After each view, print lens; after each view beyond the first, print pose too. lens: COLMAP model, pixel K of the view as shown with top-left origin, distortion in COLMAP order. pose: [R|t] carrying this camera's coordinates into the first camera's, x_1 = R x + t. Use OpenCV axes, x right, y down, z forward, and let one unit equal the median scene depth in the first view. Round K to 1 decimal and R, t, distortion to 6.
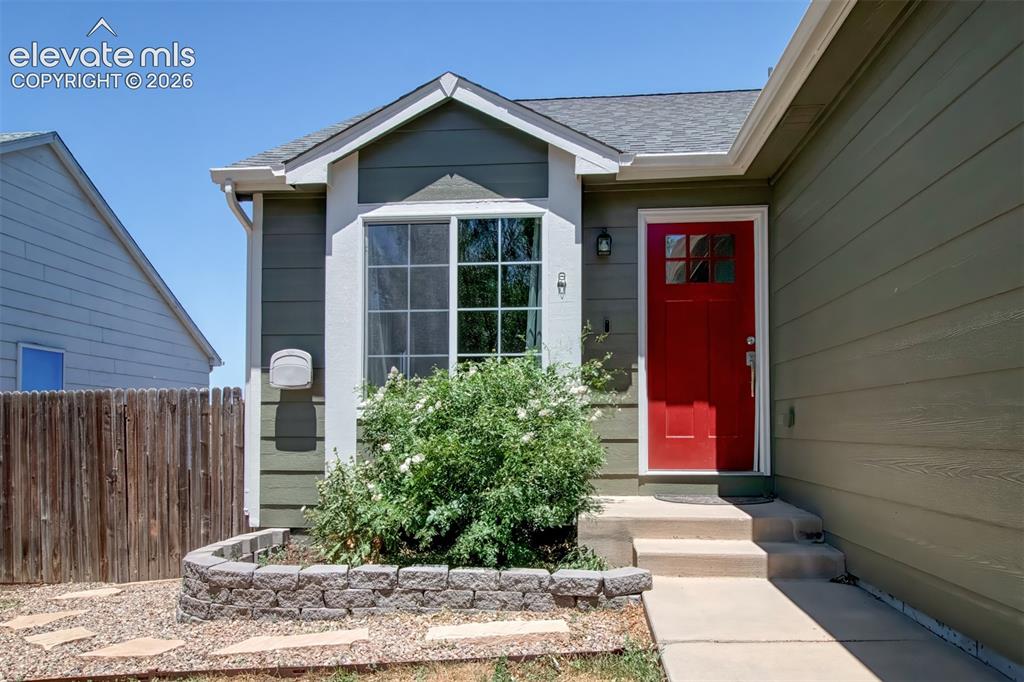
lens RADIAL K [[605.2, 0, 513.0], [0, 605.2, 378.2], [0, 0, 1]] dist [-0.006203, -0.001746]
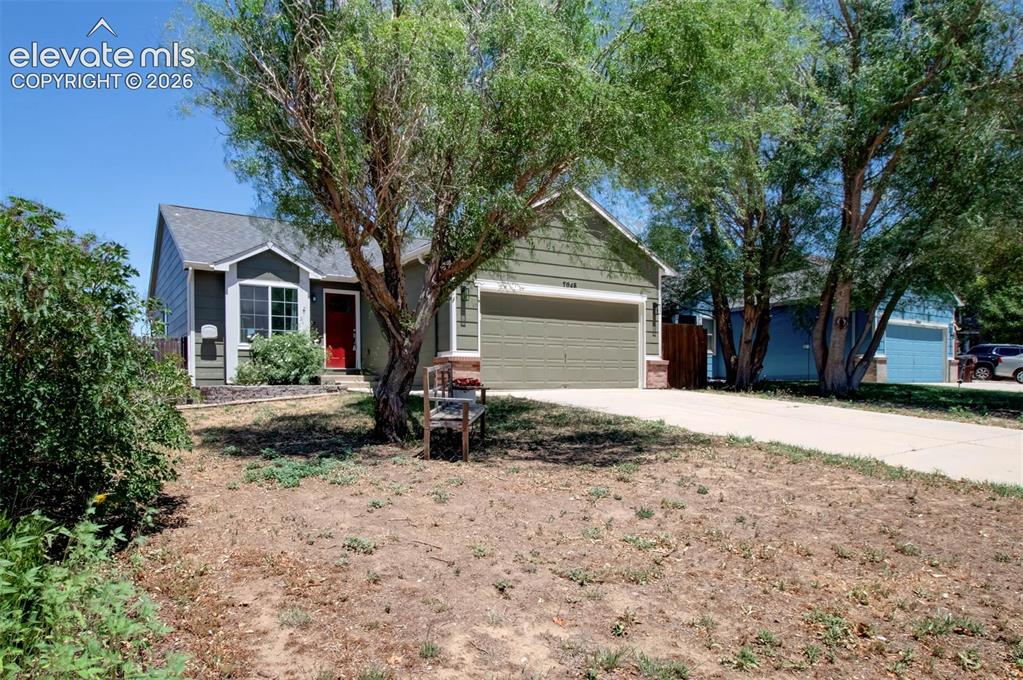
lens RADIAL K [[604.6, 0, 512.5], [0, 604.6, 377.2], [0, 0, 1]] dist [-0.006203, -0.001746]
pose [[0.762586, 0.003038, 0.646880, -1.168506], [-0.024974, 0.999382, 0.024747, 0.098258], [-0.646405, -0.035027, 0.762190, -2.236798]]
